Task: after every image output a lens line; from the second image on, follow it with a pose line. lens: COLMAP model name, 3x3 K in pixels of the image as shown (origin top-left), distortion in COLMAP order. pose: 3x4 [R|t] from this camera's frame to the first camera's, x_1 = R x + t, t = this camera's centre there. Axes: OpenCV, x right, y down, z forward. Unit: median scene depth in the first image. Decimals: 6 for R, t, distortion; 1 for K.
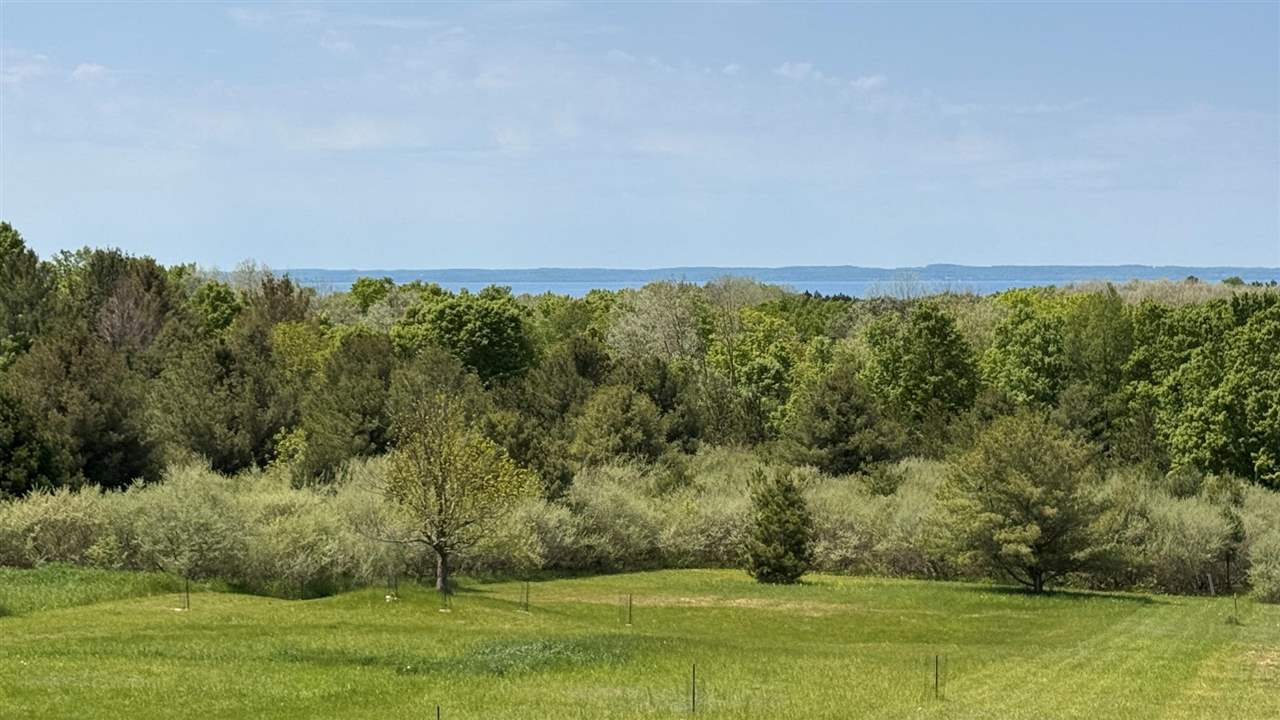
lens RADIAL K [[2691.6, 0, 640.5], [0, 2691.6, 359.4], [0, 0, 1]] dist [0.085085, 0.000000]
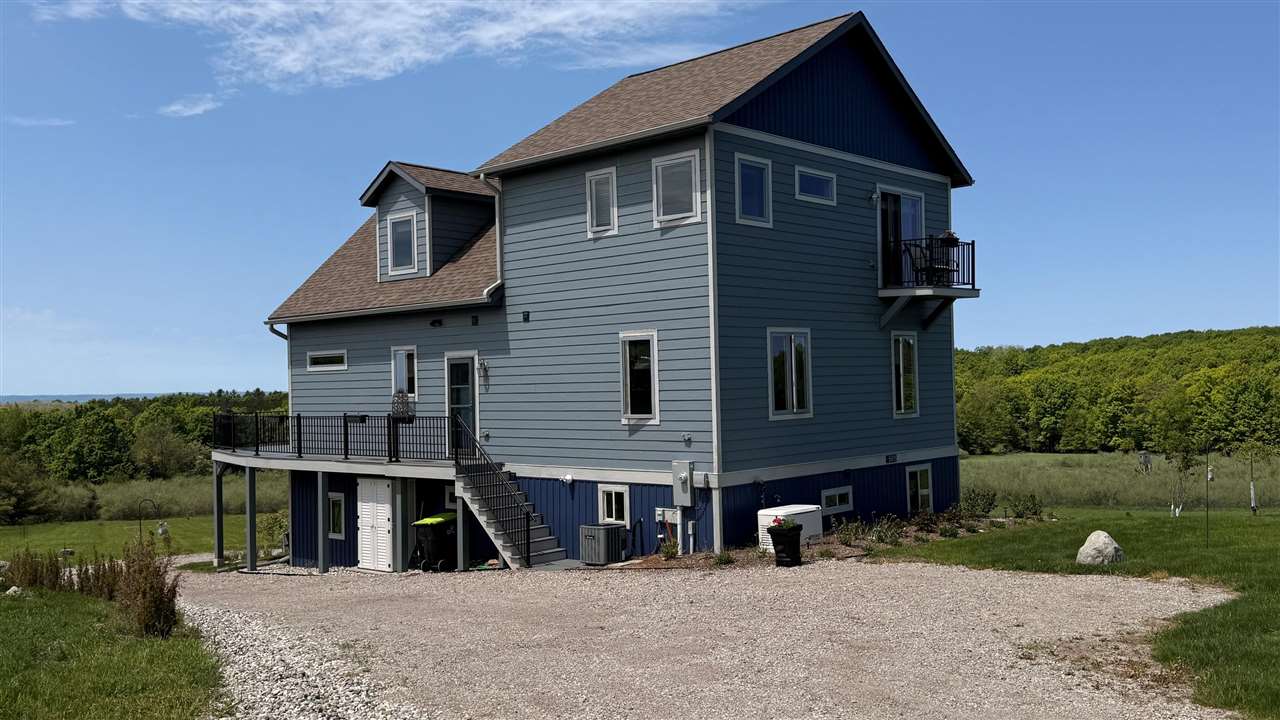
lens RADIAL K [[1075.0, 0, 636.0], [0, 1075.0, 360.6], [0, 0, 1]] dist [-0.008471, -0.003053]
pose [[0.760466, -0.008931, 0.649317, -0.053446], [0.048754, 0.997869, -0.043374, 0.004204], [-0.647546, 0.064641, 0.759280, -0.132453]]
